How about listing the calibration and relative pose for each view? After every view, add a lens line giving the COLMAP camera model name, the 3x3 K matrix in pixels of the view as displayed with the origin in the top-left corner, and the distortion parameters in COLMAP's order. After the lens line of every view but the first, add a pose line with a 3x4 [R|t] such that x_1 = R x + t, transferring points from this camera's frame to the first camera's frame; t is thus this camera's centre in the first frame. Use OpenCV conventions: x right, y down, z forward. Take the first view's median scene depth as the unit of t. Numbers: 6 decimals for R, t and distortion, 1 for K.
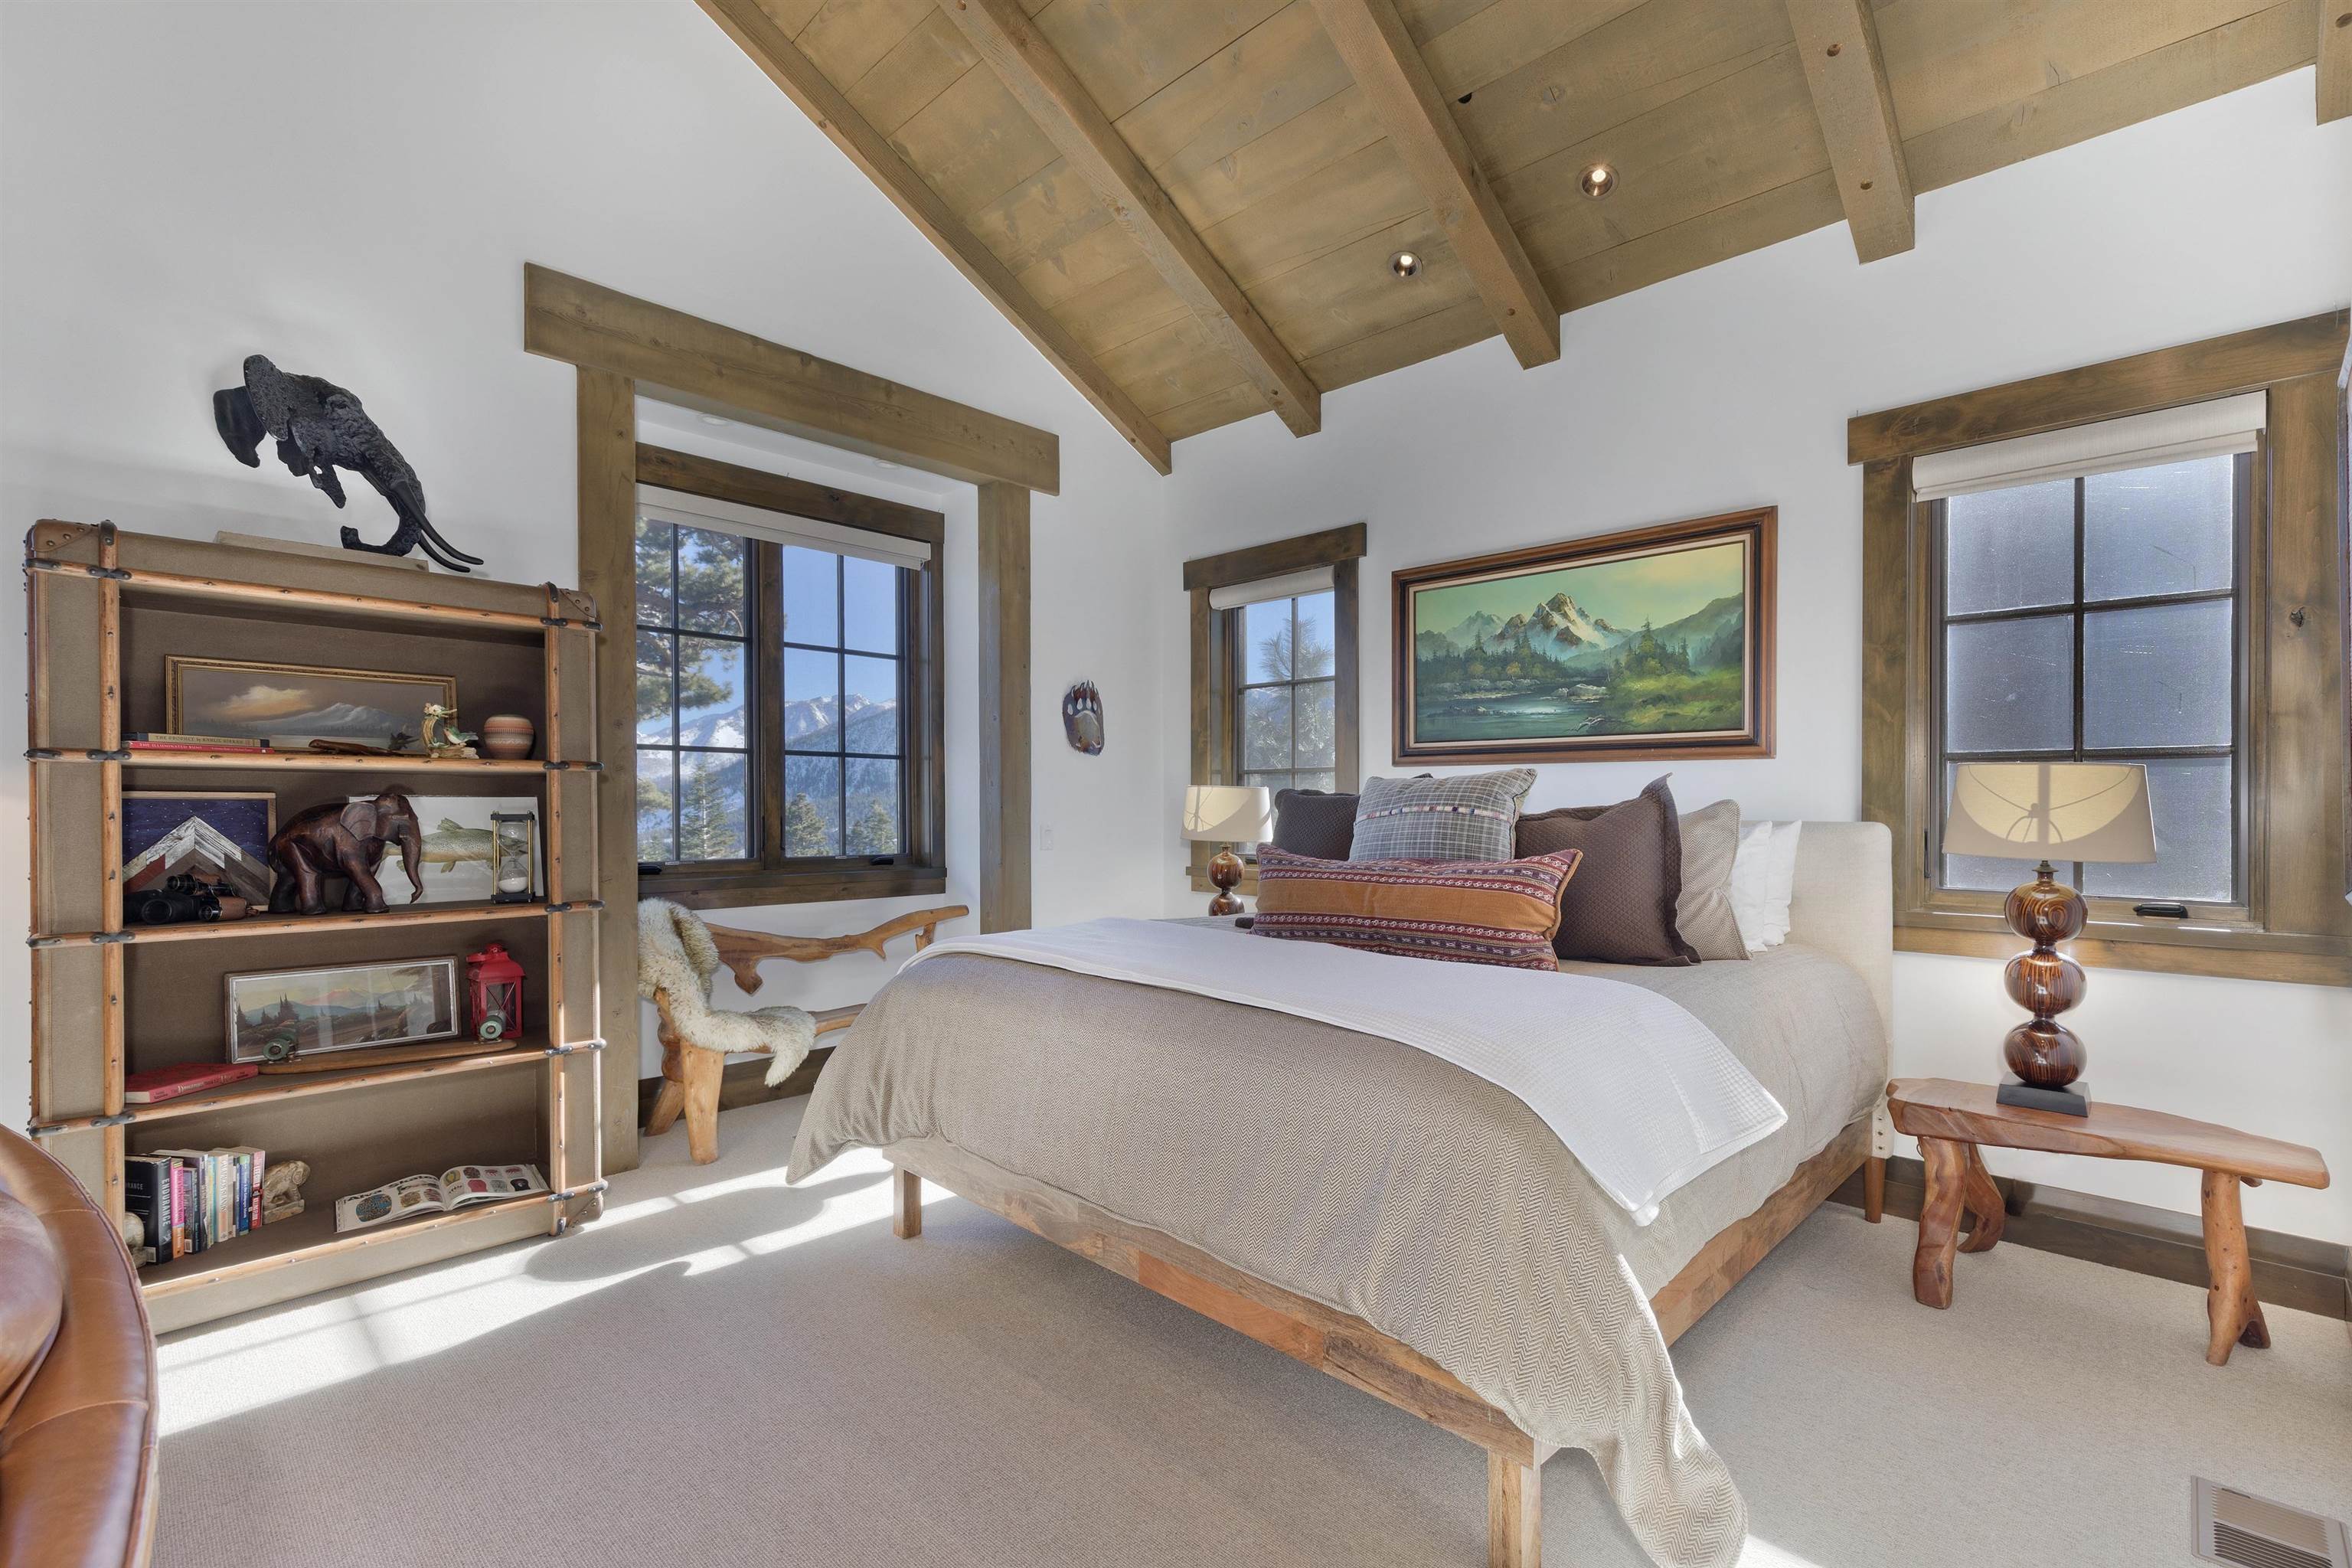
lens RADIAL K [[1052.3, 0, 1197.6], [0, 1052.3, 789.2], [0, 0, 1]] dist [0.001410, -0.000057]
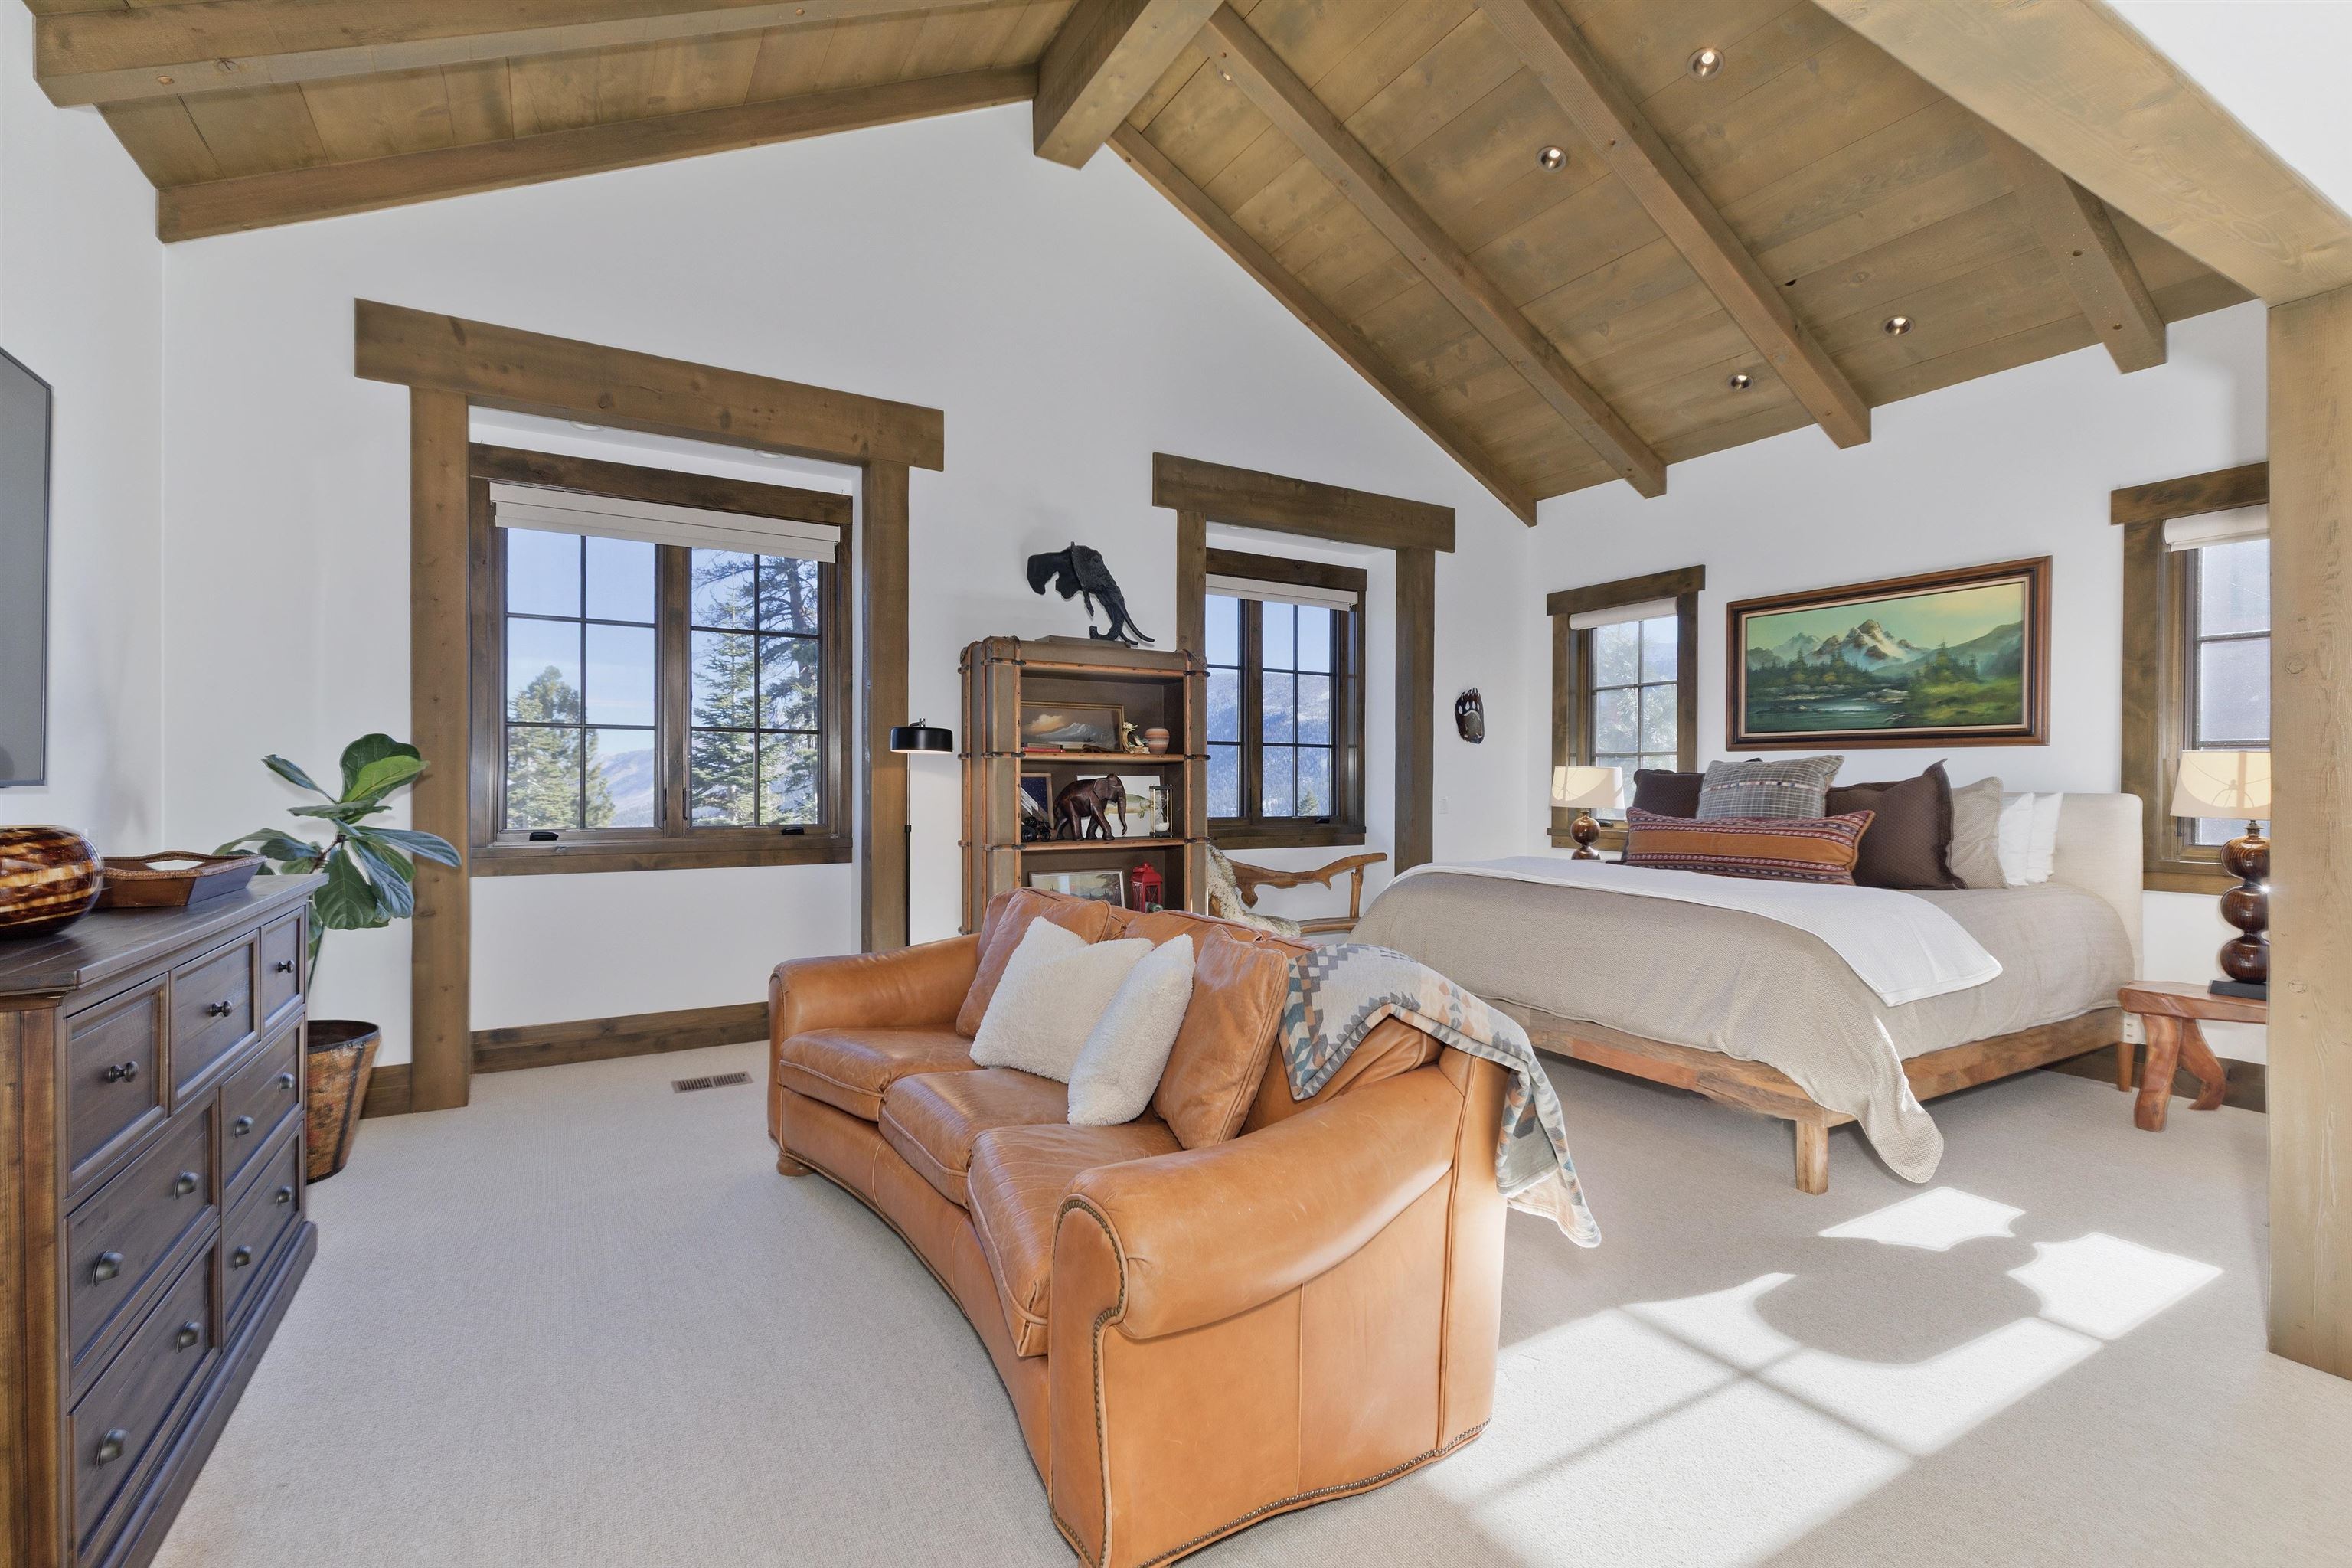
lens RADIAL K [[1050.2, 0, 1183.1], [0, 1050.2, 786.0], [0, 0, 1]] dist [-0.000922, -0.000433]
pose [[0.962233, 0.001825, -0.272221, -0.130330], [0.003492, 0.999812, 0.019048, -0.006953], [0.272205, -0.019280, 0.962046, -0.527909]]
